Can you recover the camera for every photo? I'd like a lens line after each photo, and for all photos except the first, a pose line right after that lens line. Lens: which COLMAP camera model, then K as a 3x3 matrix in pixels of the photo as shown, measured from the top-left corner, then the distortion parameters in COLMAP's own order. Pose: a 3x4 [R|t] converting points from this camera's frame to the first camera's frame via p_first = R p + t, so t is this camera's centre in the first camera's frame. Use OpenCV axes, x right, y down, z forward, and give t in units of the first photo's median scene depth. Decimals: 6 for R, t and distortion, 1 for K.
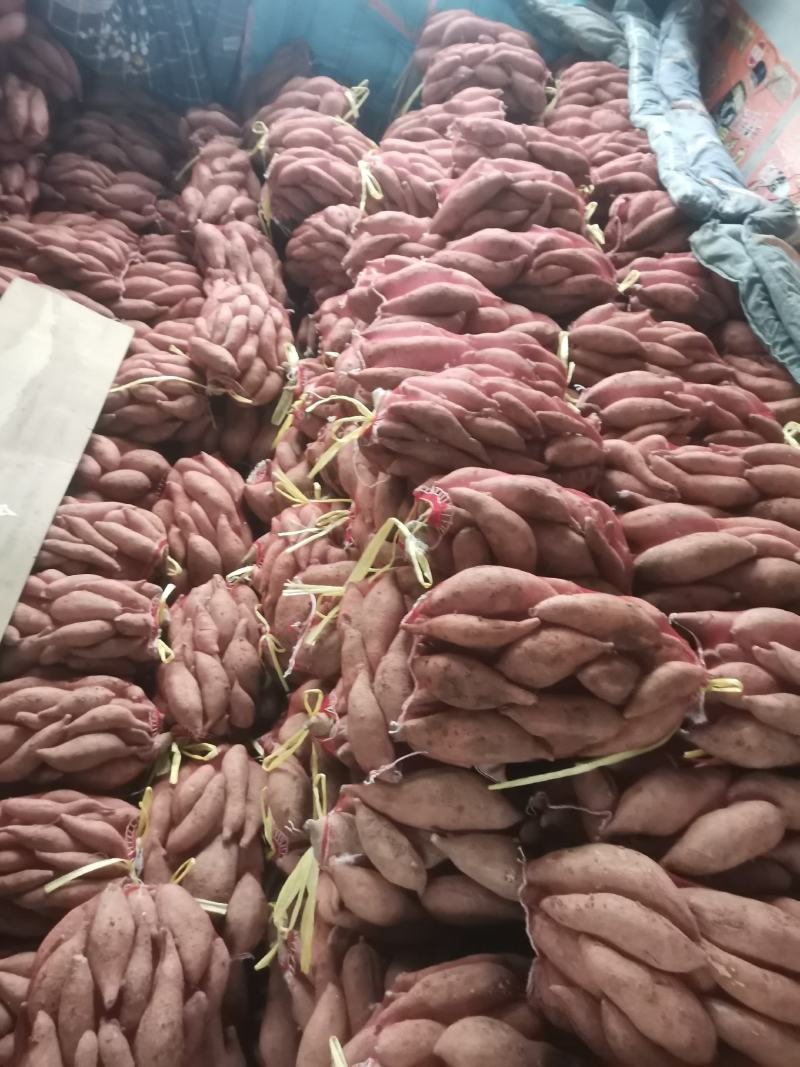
lens RADIAL K [[764.3, 0, 392.1], [0, 764.3, 538.0], [0, 0, 1]] dist [-0.009154, -0.001094]
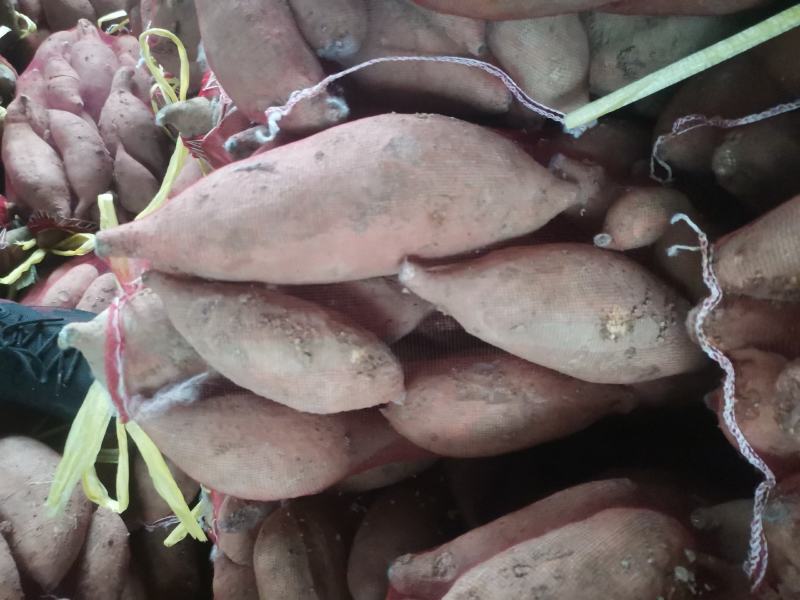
lens RADIAL K [[622.5, 0, 417.2], [0, 622.5, 299.7], [0, 0, 1]] dist [0.005892, 0.002735]
pose [[0.990728, -0.126764, 0.048885, 0.018134], [0.110273, 0.960449, 0.255690, 0.278422], [-0.079364, -0.247928, 0.965522, 0.558701]]
